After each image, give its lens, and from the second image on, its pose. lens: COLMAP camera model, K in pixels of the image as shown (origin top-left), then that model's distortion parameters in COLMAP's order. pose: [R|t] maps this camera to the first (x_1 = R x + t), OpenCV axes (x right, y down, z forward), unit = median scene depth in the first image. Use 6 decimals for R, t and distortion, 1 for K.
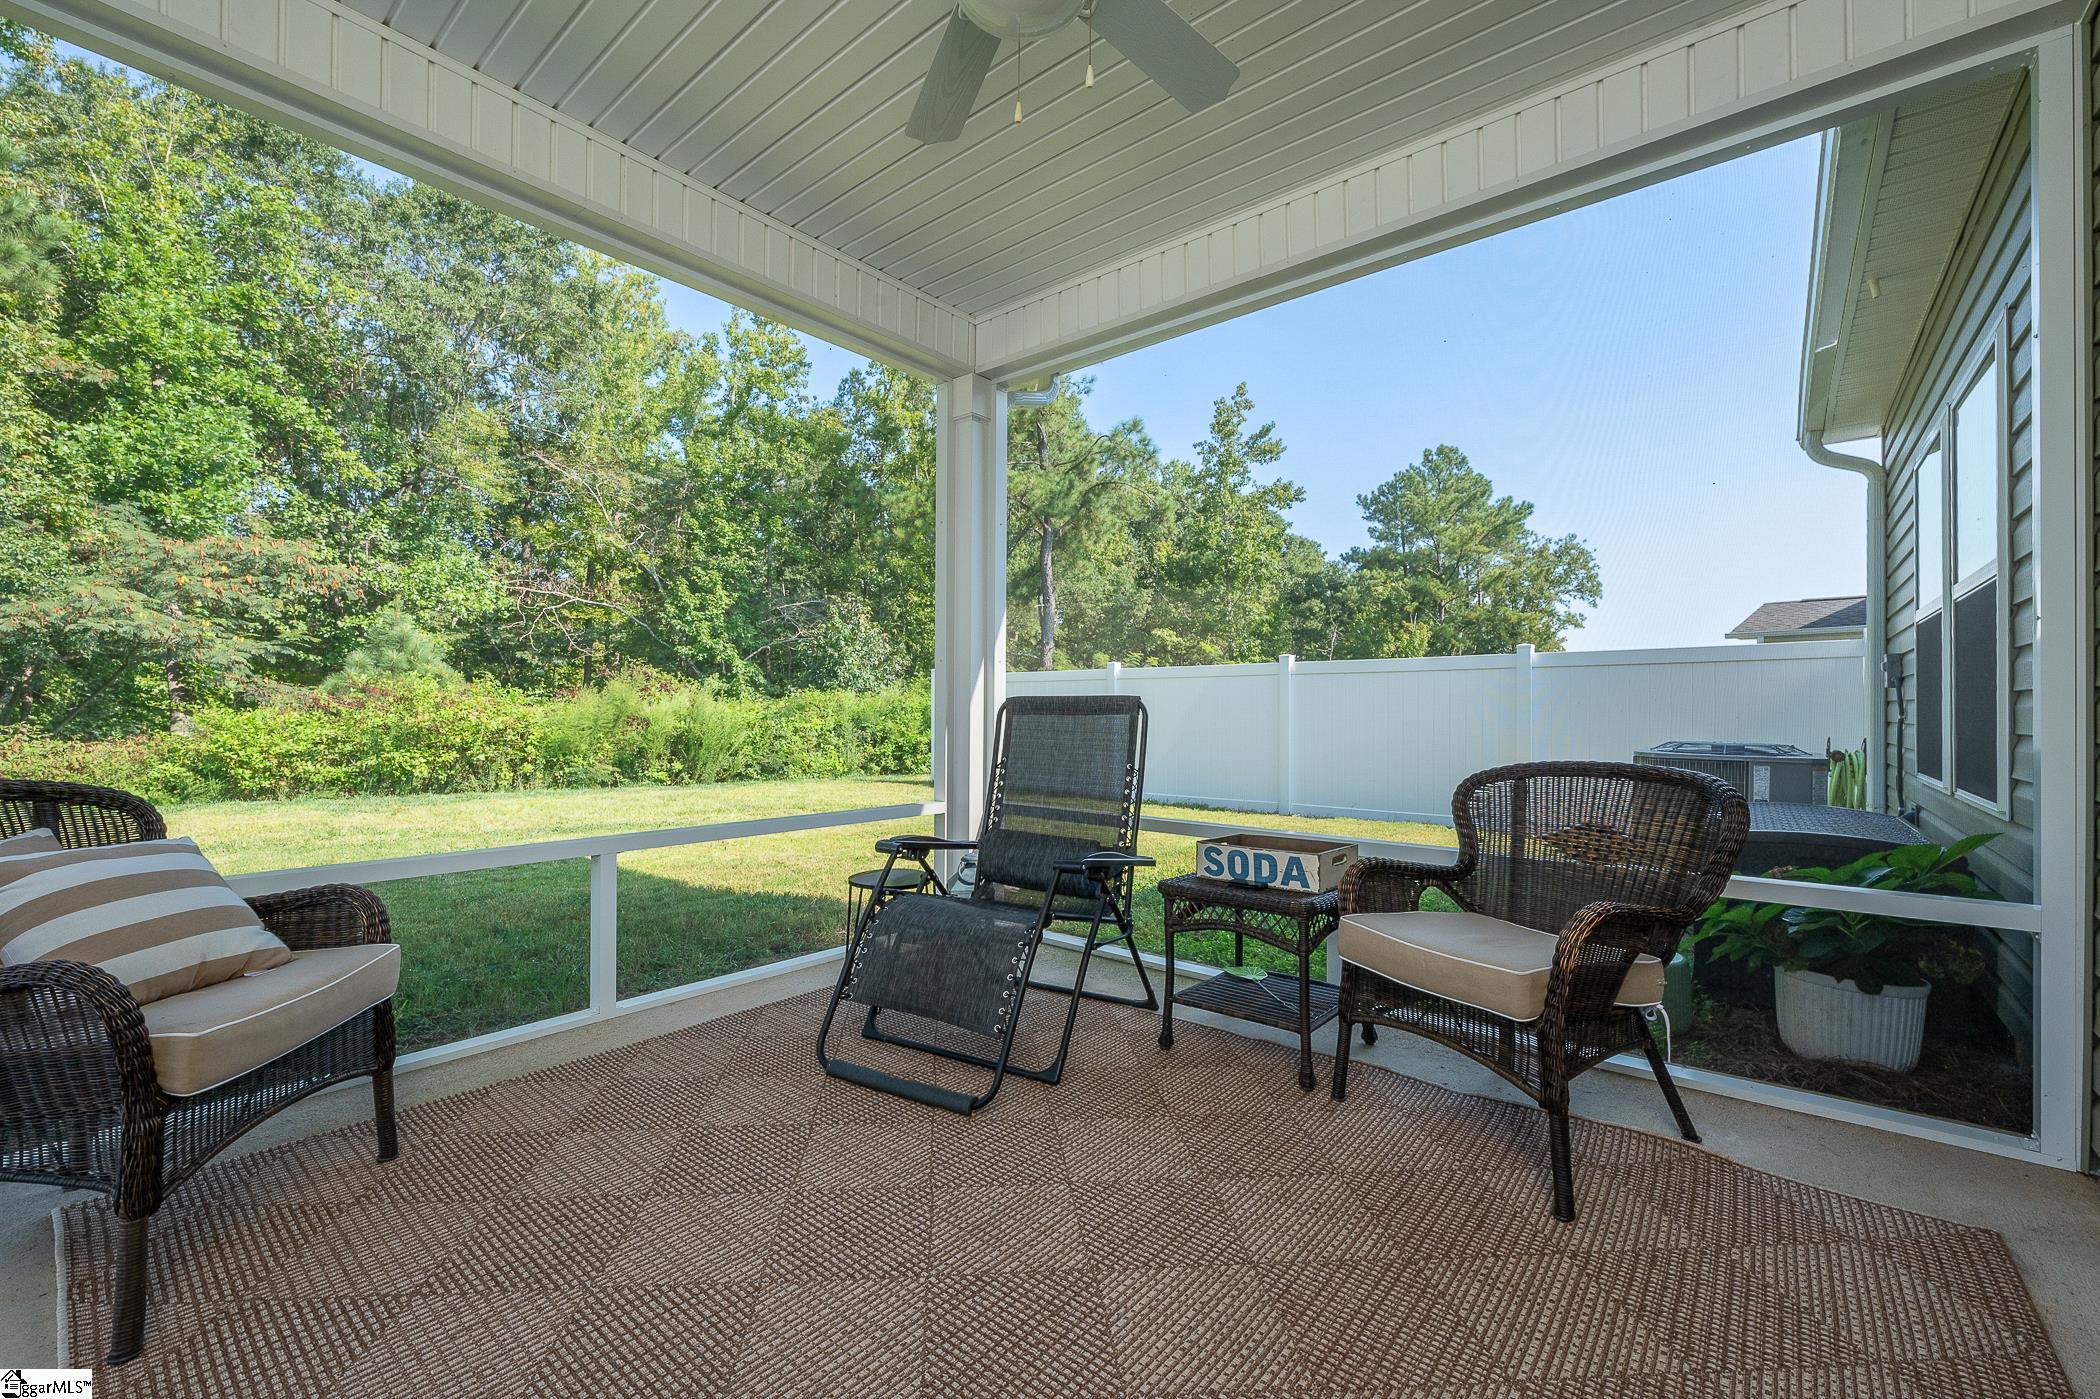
lens RADIAL K [[838.4, 0, 1050.0], [0, 838.4, 699.5], [0, 0, 1]] dist [0.000223, 0.000018]
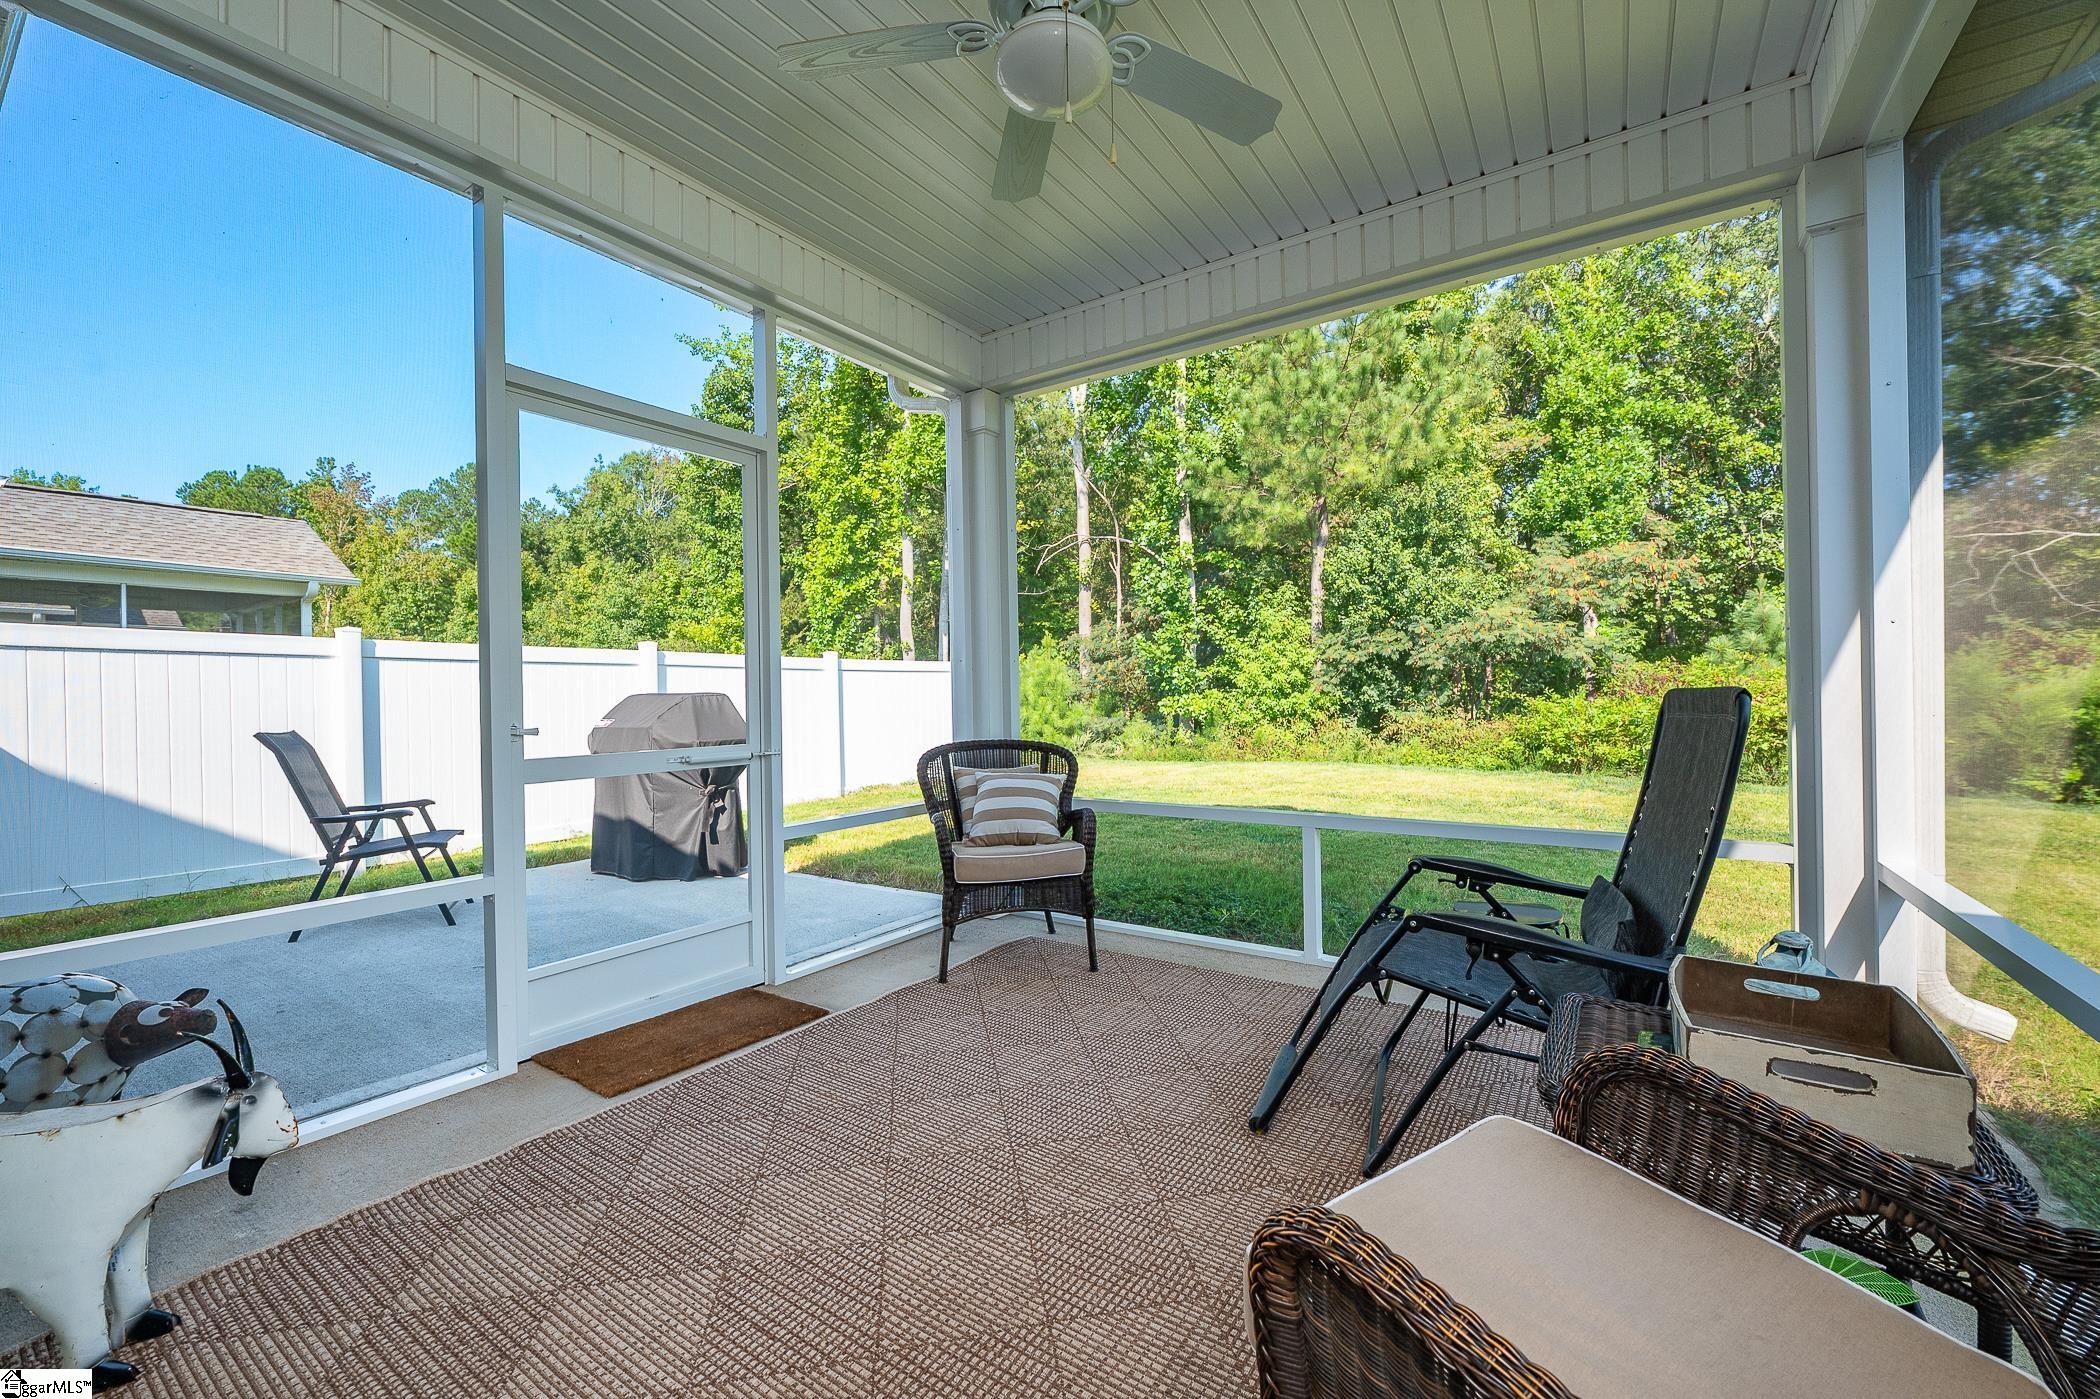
lens RADIAL K [[839.6, 0, 1050.0], [0, 839.6, 699.5], [0, 0, 1]] dist [0.002323, 0.000192]
pose [[0.109832, -0.001315, -0.993949, 0.088966], [0.021768, 0.999762, 0.001082, 0.000698], [0.993712, -0.021756, 0.109834, 0.077840]]
